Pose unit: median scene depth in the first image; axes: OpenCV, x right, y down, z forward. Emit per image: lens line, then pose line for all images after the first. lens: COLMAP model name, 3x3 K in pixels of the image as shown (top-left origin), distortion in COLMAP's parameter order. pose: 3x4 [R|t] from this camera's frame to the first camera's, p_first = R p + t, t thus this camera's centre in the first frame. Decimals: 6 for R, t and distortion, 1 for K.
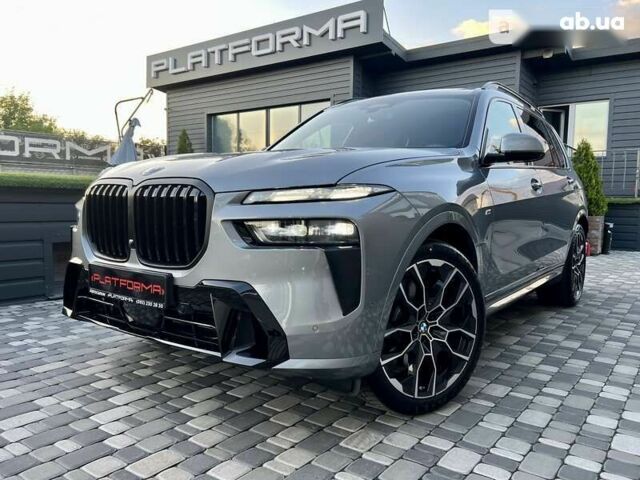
lens RADIAL K [[518.7, 0, 308.8], [0, 518.7, 243.5], [0, 0, 1]] dist [0.036455, -0.042773]
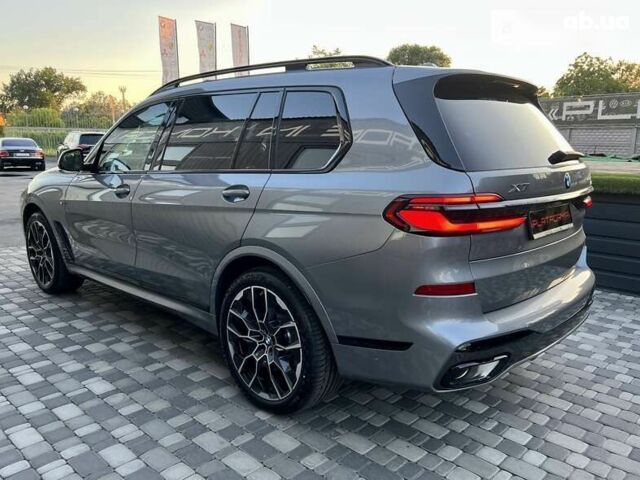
lens RADIAL K [[530.0, 0, 313.1], [0, 530.0, 233.4], [0, 0, 1]] dist [0.025140, -0.012373]
pose [[-0.129799, 0.159815, -0.978576, 2.002384], [-0.084485, 0.981554, 0.171508, -0.333656], [0.987935, 0.104936, -0.113902, 2.126094]]
